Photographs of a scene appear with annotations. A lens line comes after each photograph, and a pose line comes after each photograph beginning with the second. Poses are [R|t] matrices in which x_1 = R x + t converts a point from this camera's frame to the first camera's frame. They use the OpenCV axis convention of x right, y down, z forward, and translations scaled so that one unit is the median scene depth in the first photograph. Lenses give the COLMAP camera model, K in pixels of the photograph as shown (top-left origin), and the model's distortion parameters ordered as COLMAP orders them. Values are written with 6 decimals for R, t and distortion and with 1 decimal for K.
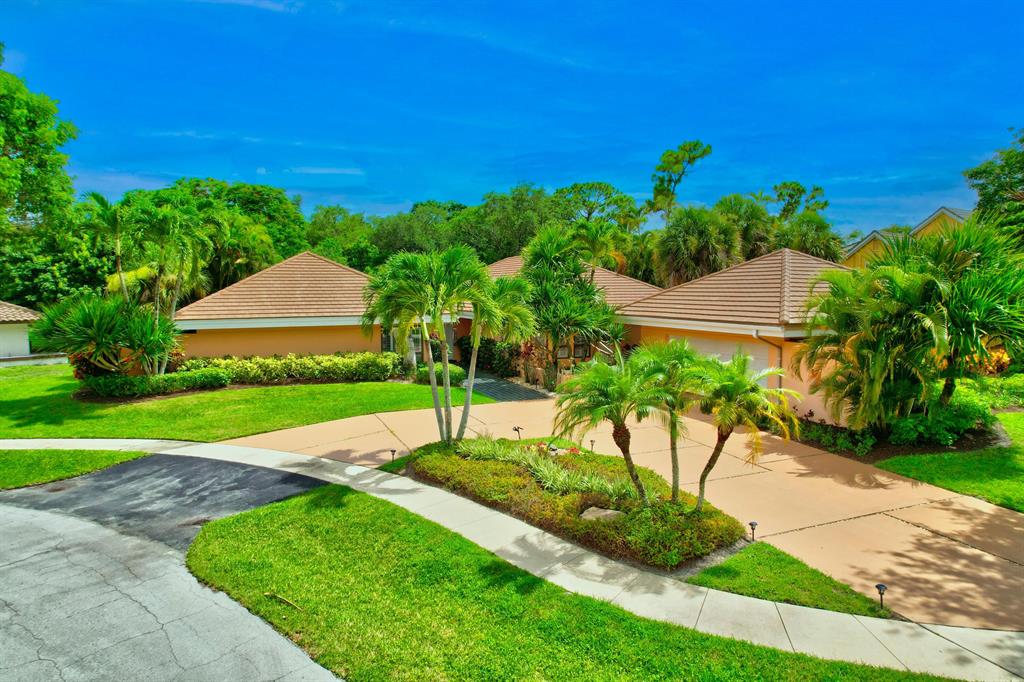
lens RADIAL K [[656.2, 0, 510.5], [0, 656.2, 343.7], [0, 0, 1]] dist [-0.074161, 0.065270]
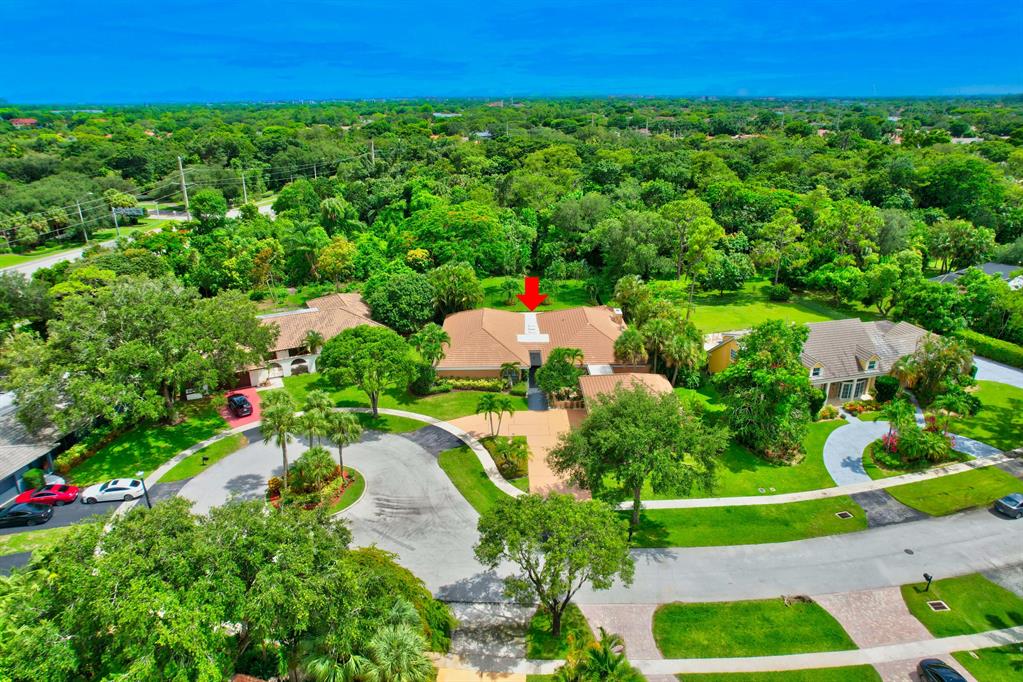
lens RADIAL K [[655.5, 0, 511.5], [0, 655.5, 346.3], [0, 0, 1]] dist [-0.074161, 0.065270]
pose [[0.931072, 0.134040, -0.339321, 1.519672], [-0.030228, 0.955208, 0.294387, -1.842922], [0.363582, -0.263839, 0.893419, -2.883941]]
